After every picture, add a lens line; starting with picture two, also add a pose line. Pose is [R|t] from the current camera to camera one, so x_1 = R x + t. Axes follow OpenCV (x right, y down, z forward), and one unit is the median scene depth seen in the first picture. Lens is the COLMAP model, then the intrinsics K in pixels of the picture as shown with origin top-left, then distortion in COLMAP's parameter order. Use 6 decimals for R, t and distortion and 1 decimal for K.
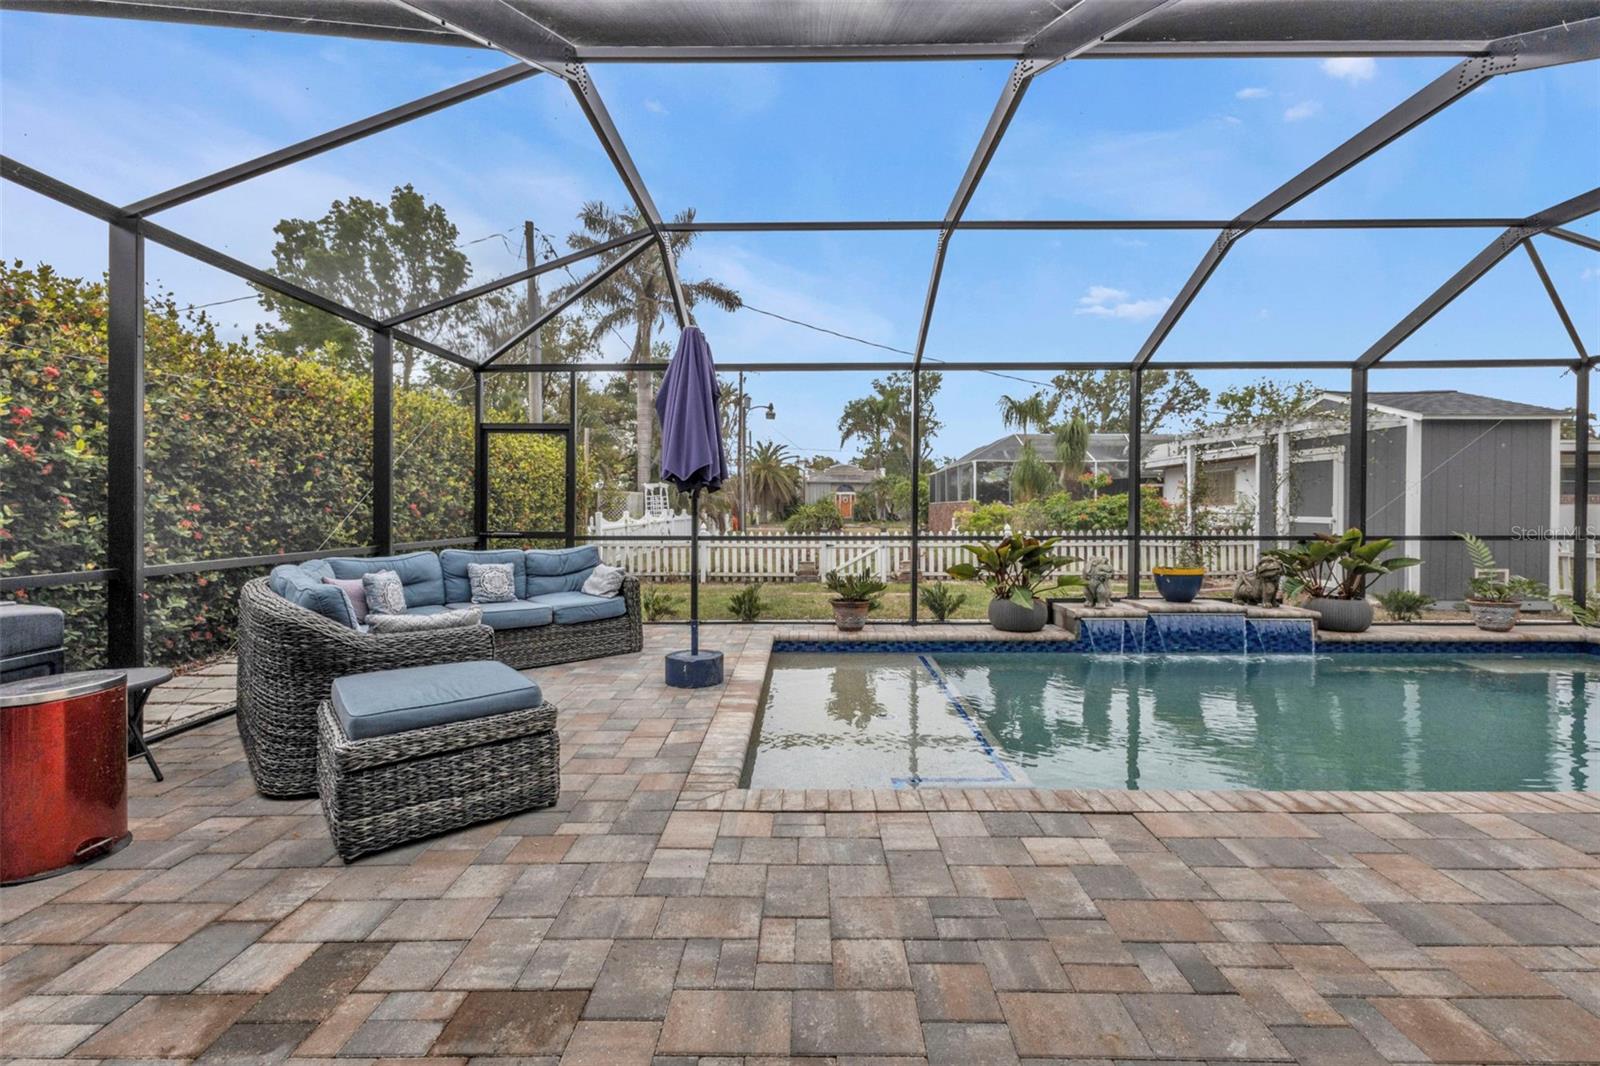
lens RADIAL K [[685.6, 0, 800.8], [0, 685.6, 515.8], [0, 0, 1]] dist [0.004965, -0.000348]
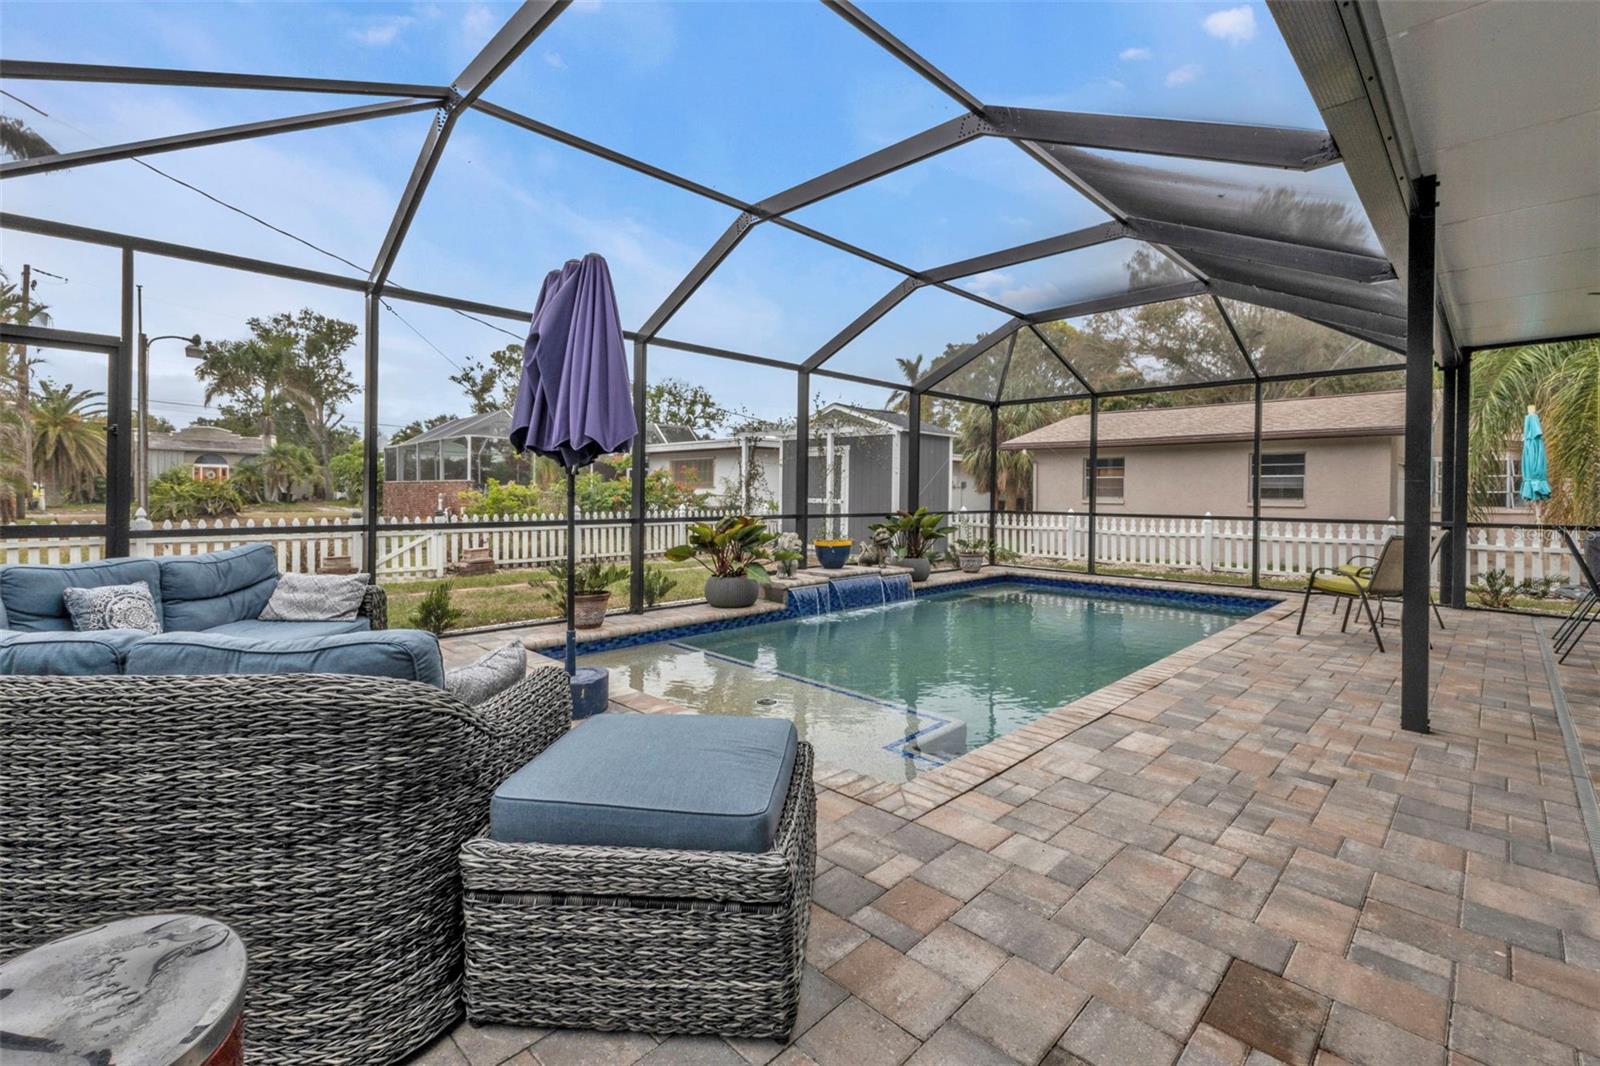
lens RADIAL K [[694.8, 0, 802.9], [0, 694.8, 493.7], [0, 0, 1]] dist [0.008703, -0.000107]
pose [[0.697461, 0.005521, 0.716602, -0.366761], [-0.002369, 0.999983, -0.005399, -0.000122], [-0.716619, 0.002067, 0.697462, 0.176457]]
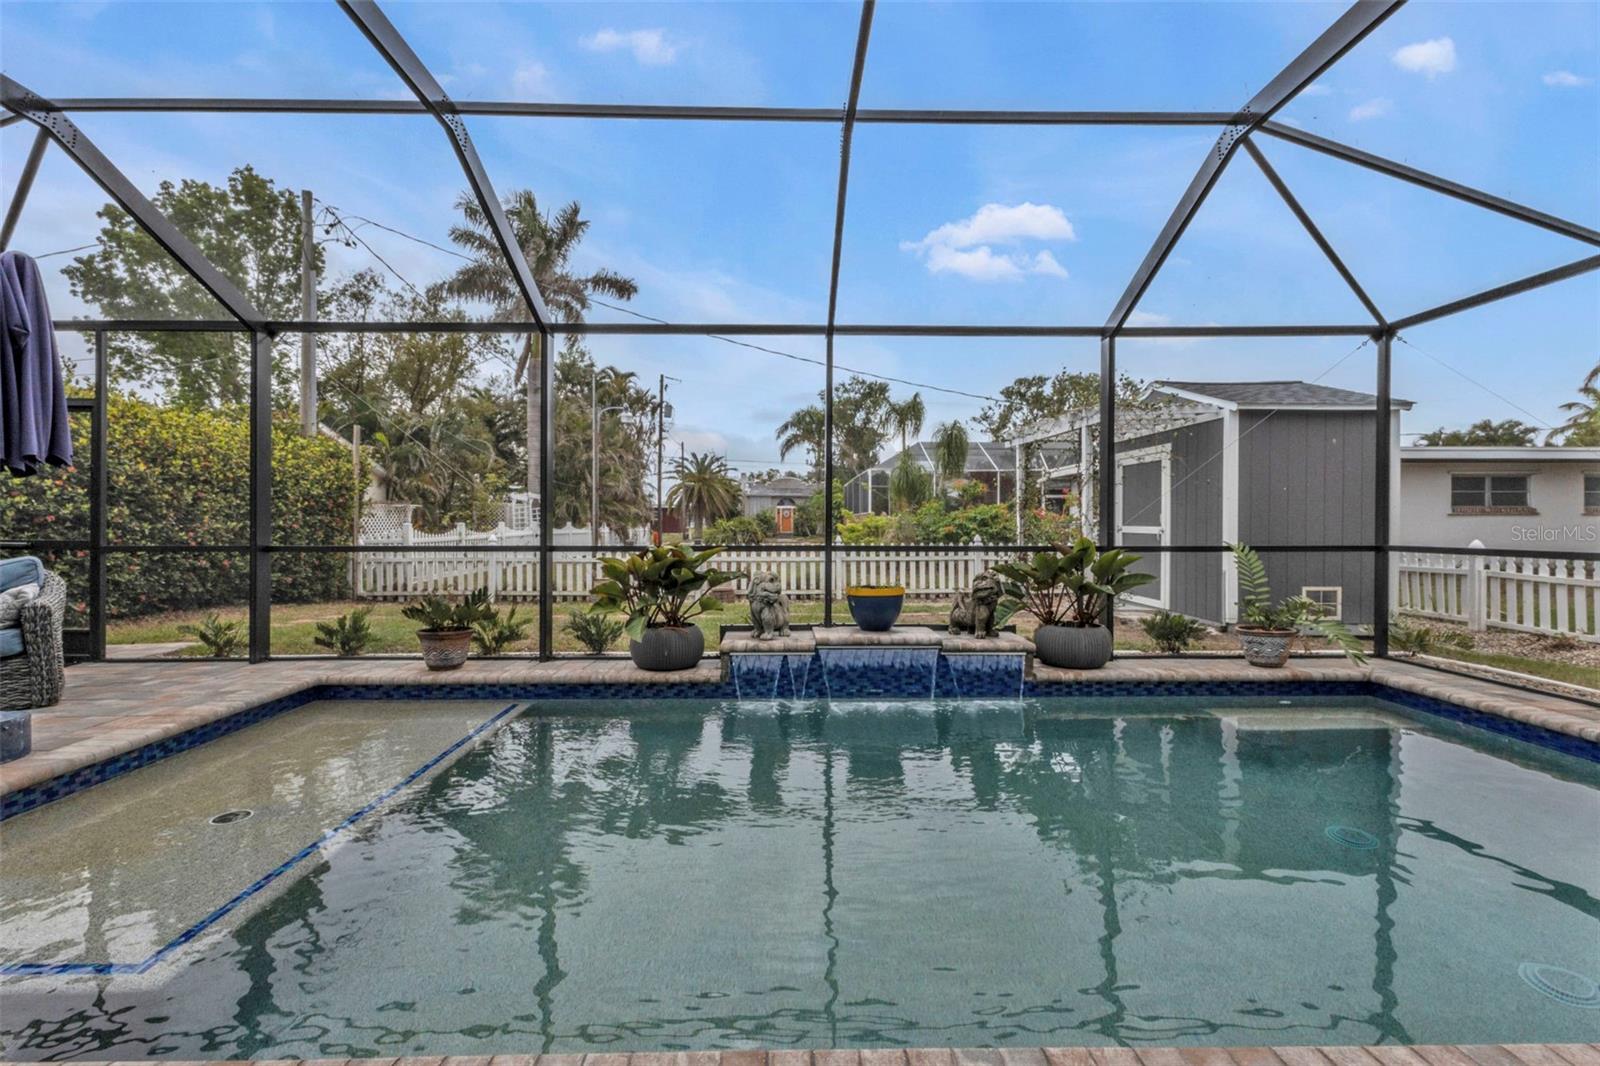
lens RADIAL K [[696.9, 0, 780.1], [0, 696.9, 524.2], [0, 0, 1]] dist [0.009513, -0.000694]
pose [[0.999760, 0.000679, 0.021917, 0.419901], [-0.000466, 0.999952, -0.009756, 0.011995], [-0.021923, 0.009744, 0.999712, 0.202564]]
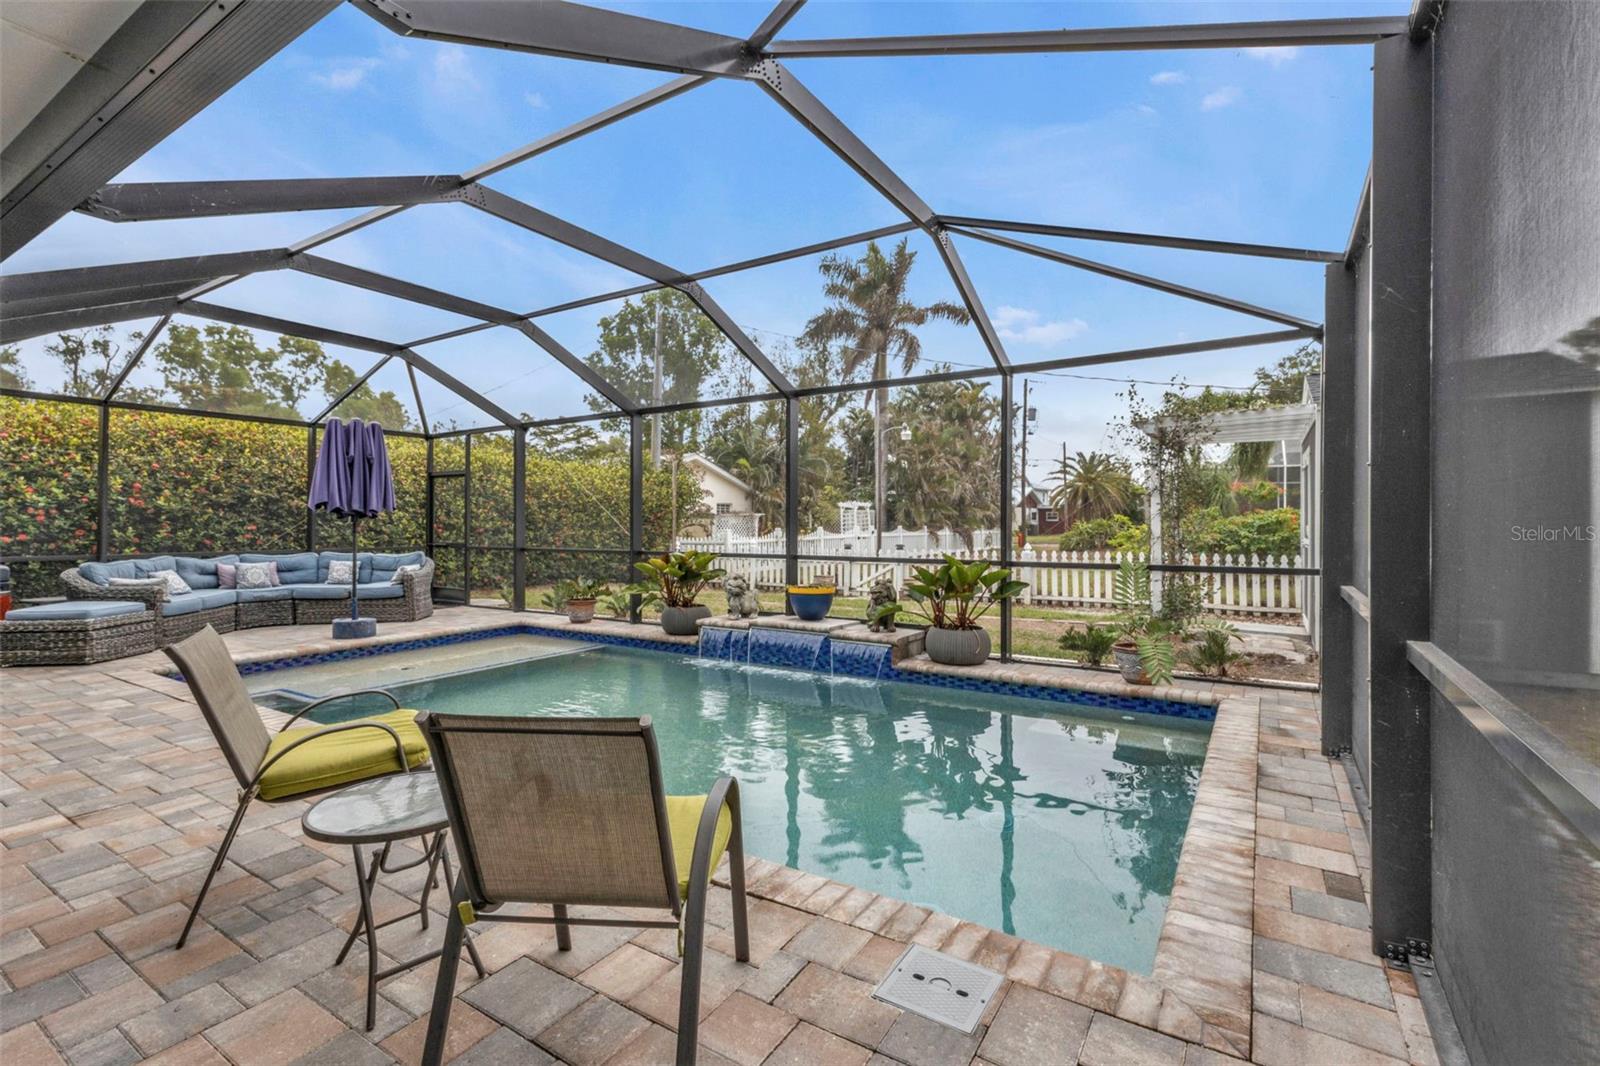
lens RADIAL K [[673.4, 0, 783.0], [0, 673.4, 525.0], [0, 0, 1]] dist [0.010180, -0.000159]
pose [[0.856256, -0.000118, -0.516551, 1.027380], [-0.005745, 0.999936, -0.009750, -0.006542], [0.516520, 0.011316, 0.856201, 0.108111]]
